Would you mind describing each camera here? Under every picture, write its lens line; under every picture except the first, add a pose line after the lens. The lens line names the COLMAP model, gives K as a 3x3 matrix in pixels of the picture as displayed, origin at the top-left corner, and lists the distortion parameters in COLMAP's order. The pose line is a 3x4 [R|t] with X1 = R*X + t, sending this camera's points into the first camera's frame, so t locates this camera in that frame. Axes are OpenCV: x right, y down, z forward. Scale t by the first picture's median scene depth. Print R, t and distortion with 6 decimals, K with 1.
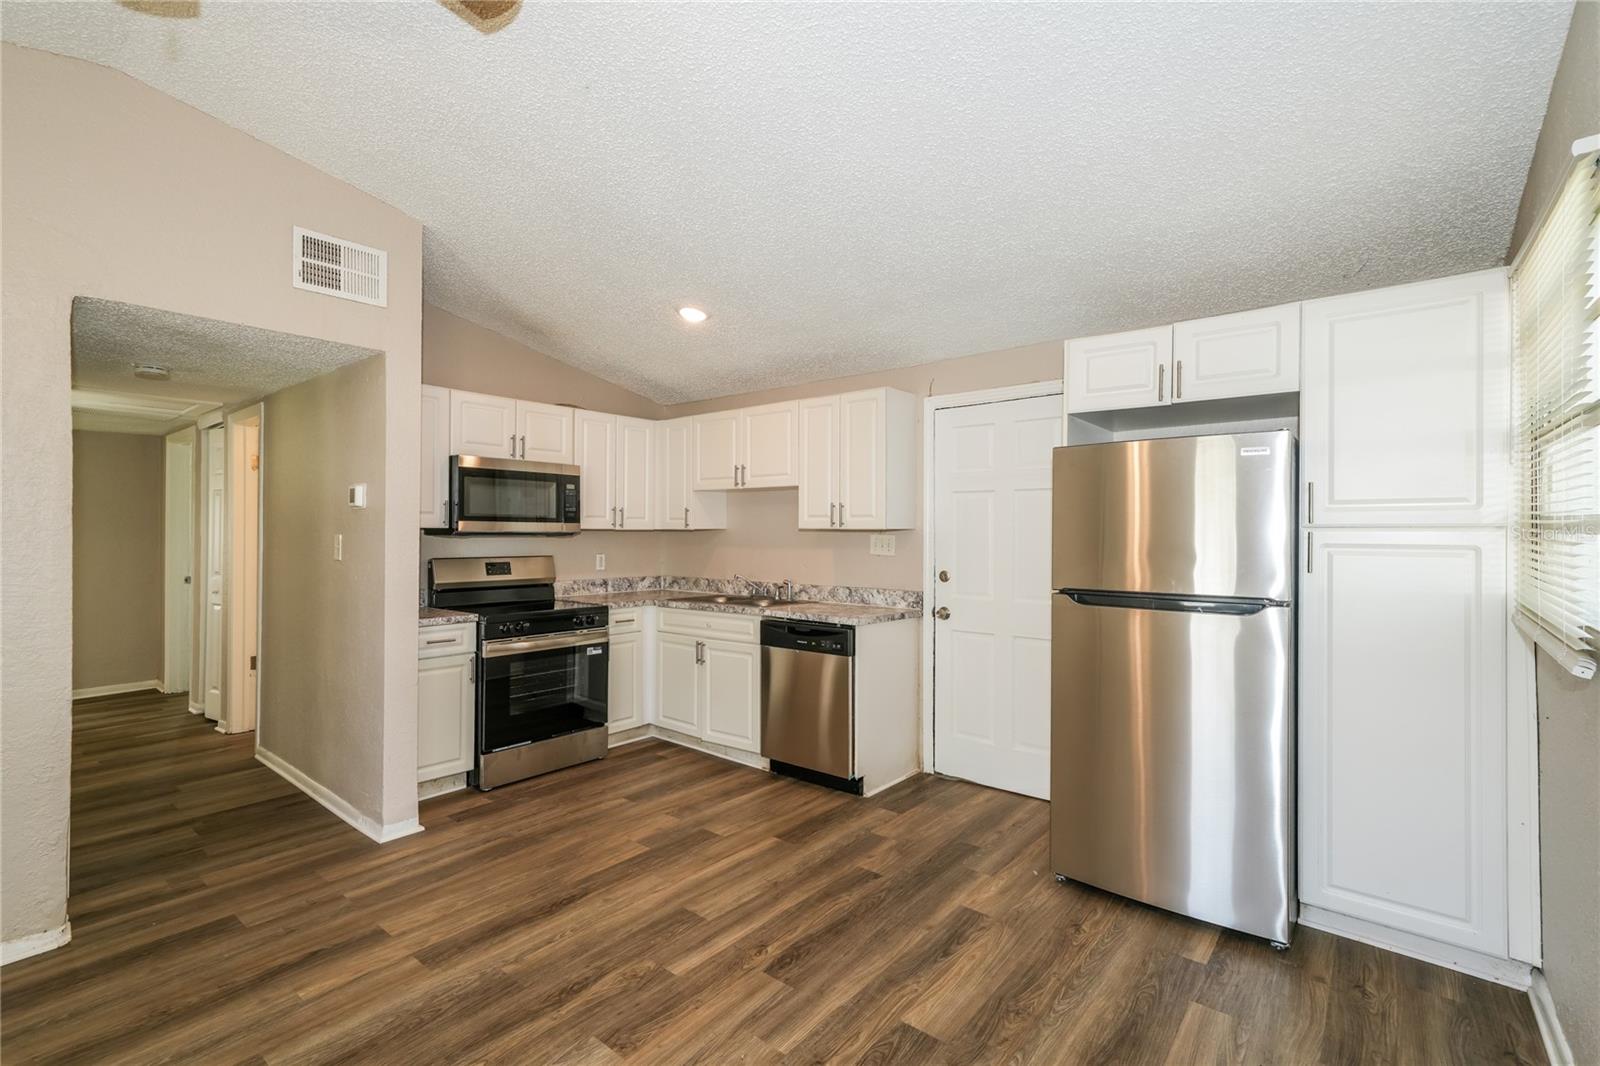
lens RADIAL K [[722.8, 0, 799.2], [0, 722.8, 533.1], [0, 0, 1]] dist [0.007353, 0.002611]
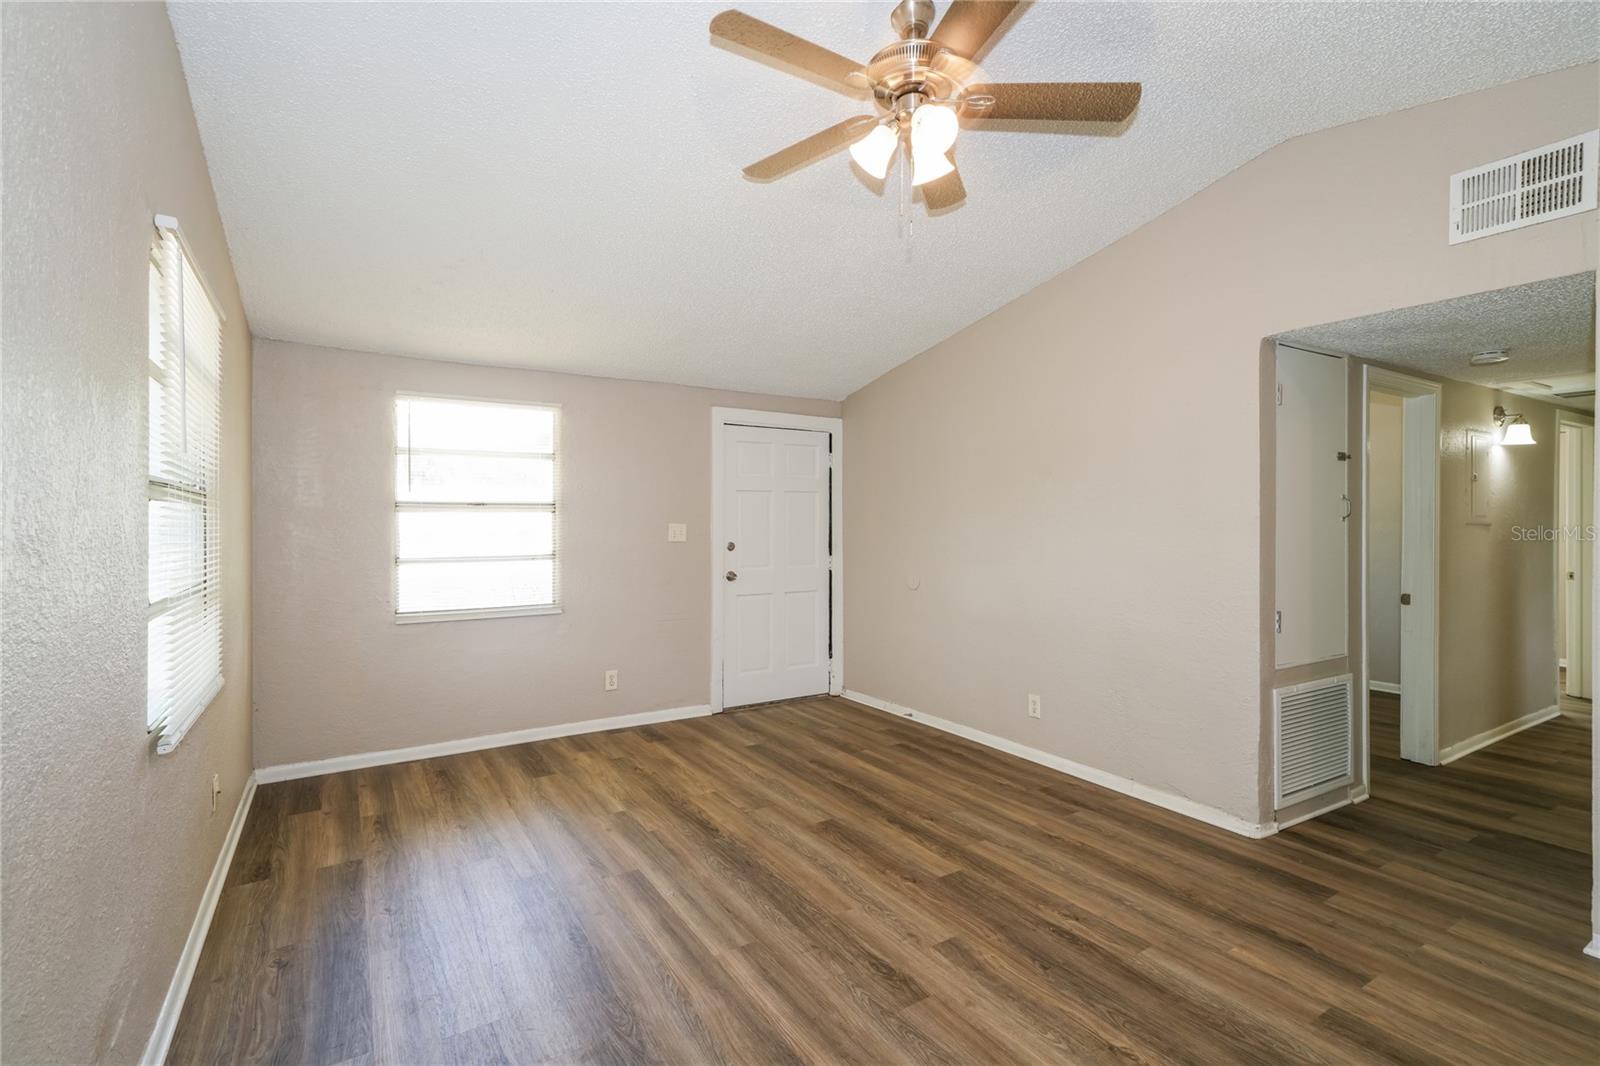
lens RADIAL K [[722.8, 0, 800.1], [0, 722.8, 528.0], [0, 0, 1]] dist [0.007353, 0.002611]
pose [[-0.319558, 0.008032, -0.947533, 0.357924], [-0.001025, 0.999961, 0.008823, -0.003236], [0.947566, 0.003791, -0.319537, 0.477164]]
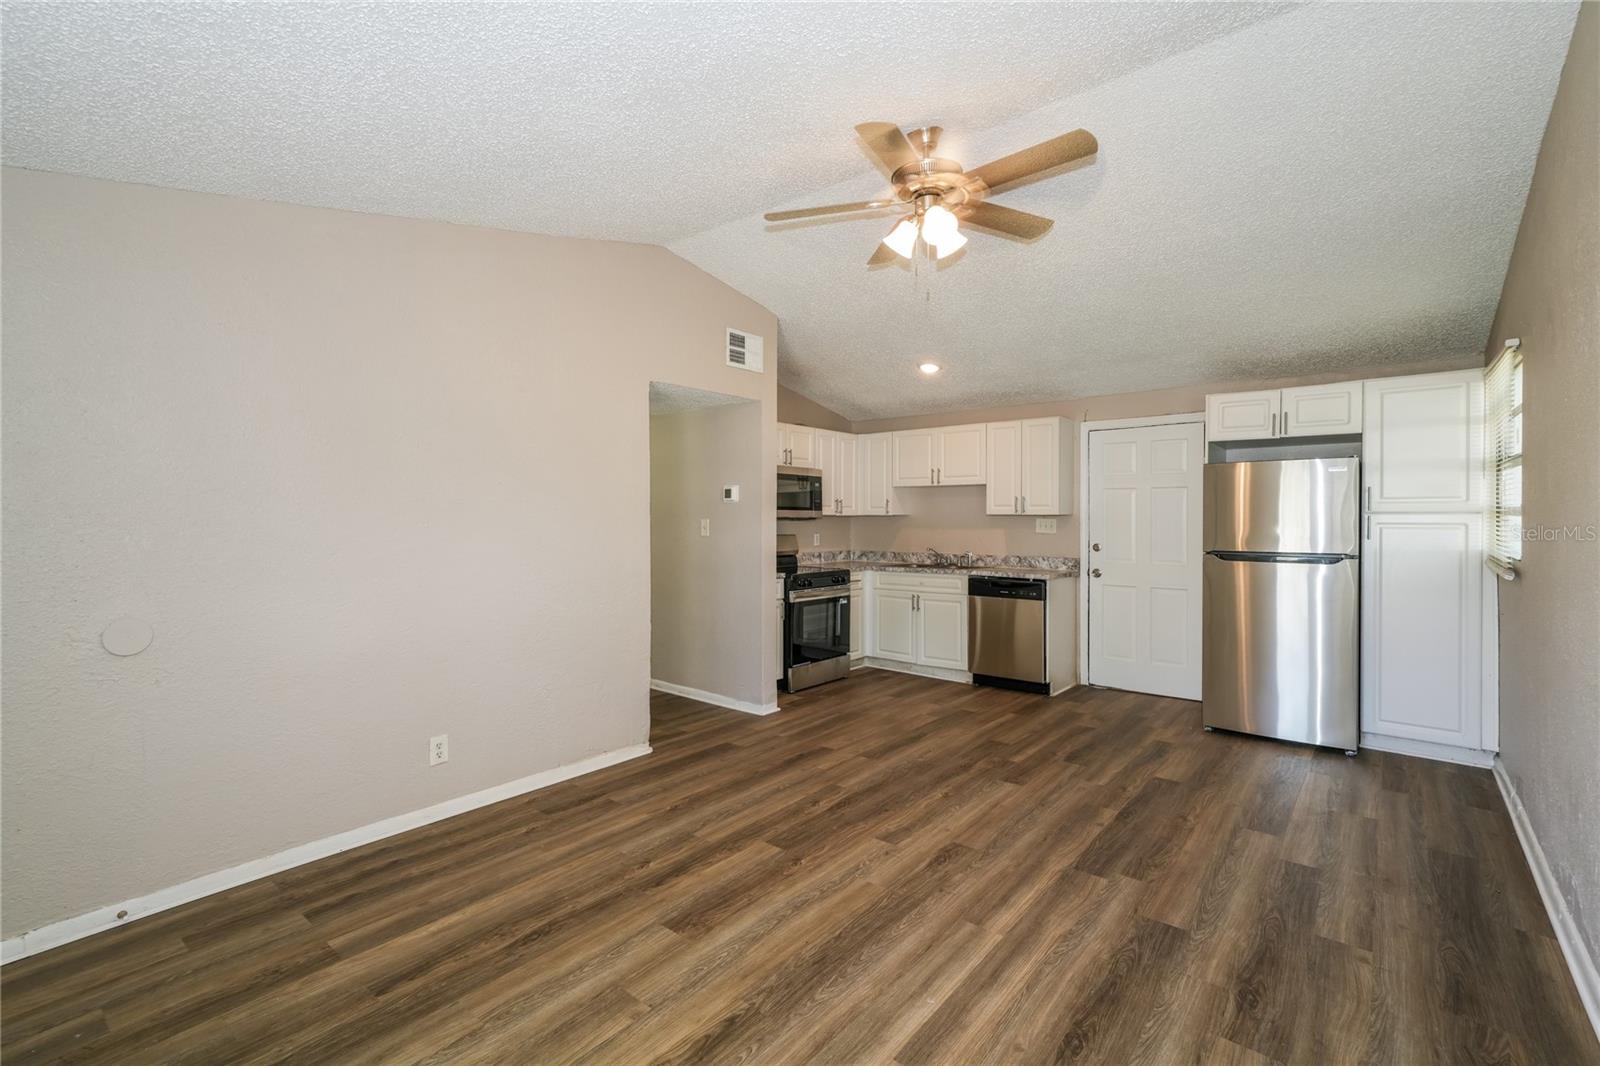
lens RADIAL K [[722.8, 0, 798.5], [0, 722.8, 522.8], [0, 0, 1]] dist [0.007353, 0.002611]
pose [[0.999980, -0.002289, -0.005979, -0.474123], [0.002327, 0.999977, 0.006299, 0.000876], [0.005965, -0.006313, 0.999962, -0.542445]]
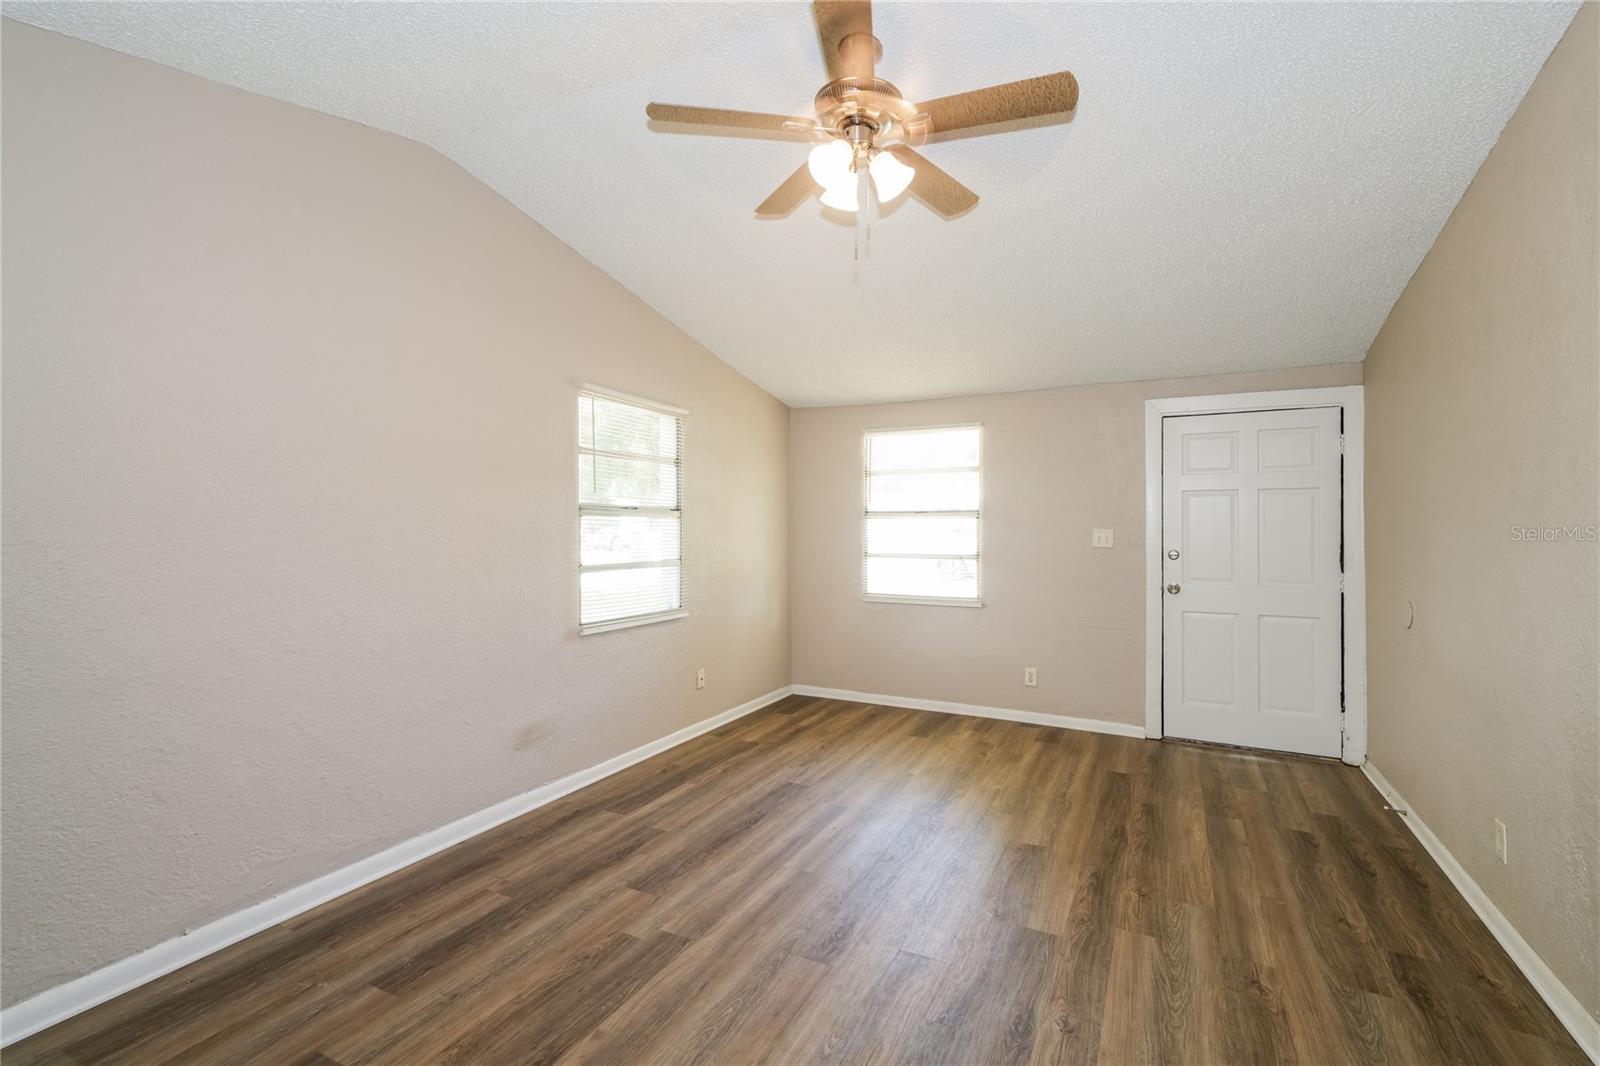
lens RADIAL K [[722.8, 0, 803.1], [0, 722.8, 521.4], [0, 0, 1]] dist [0.007353, 0.002611]
pose [[-0.978170, -0.002296, -0.207792, -0.113809], [-0.001413, 0.999989, -0.004398, -0.004763], [0.207800, -0.004008, -0.978163, 1.056662]]
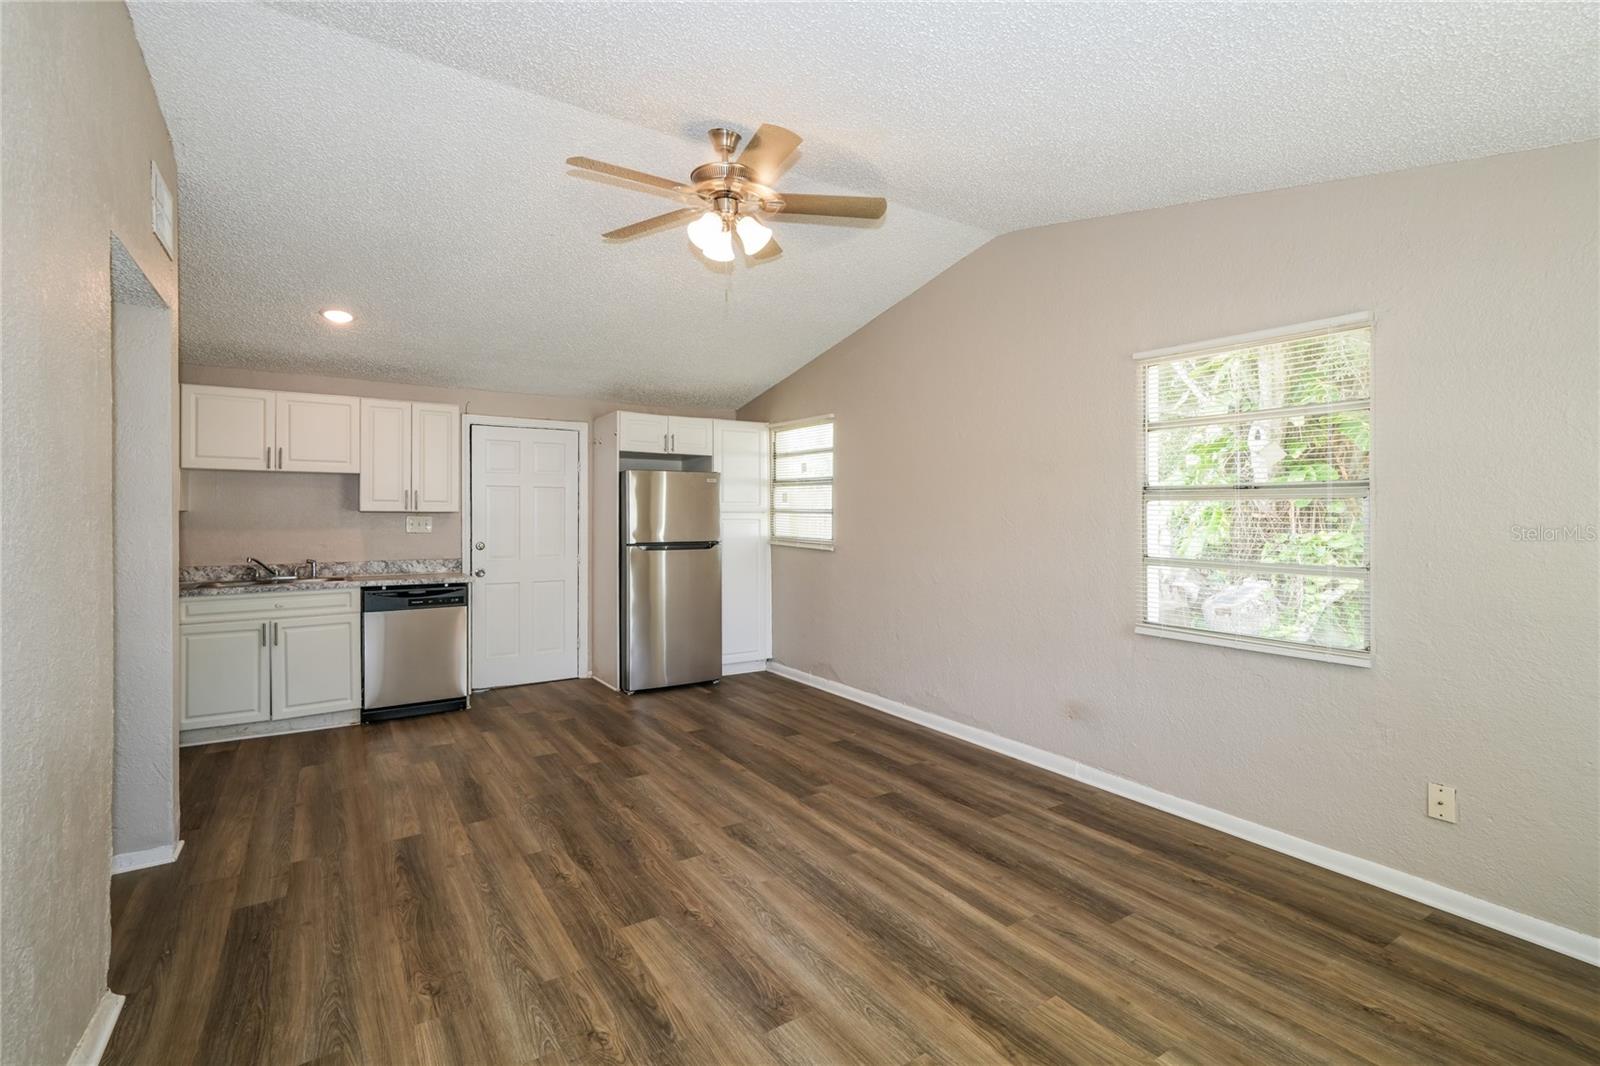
lens RADIAL K [[722.8, 0, 799.9], [0, 722.8, 520.9], [0, 0, 1]] dist [0.007353, 0.002611]
pose [[0.301440, -0.009314, 0.953440, -1.165880], [0.000485, 0.999954, 0.009615, -0.001824], [-0.953485, -0.002436, 0.301430, -0.006414]]
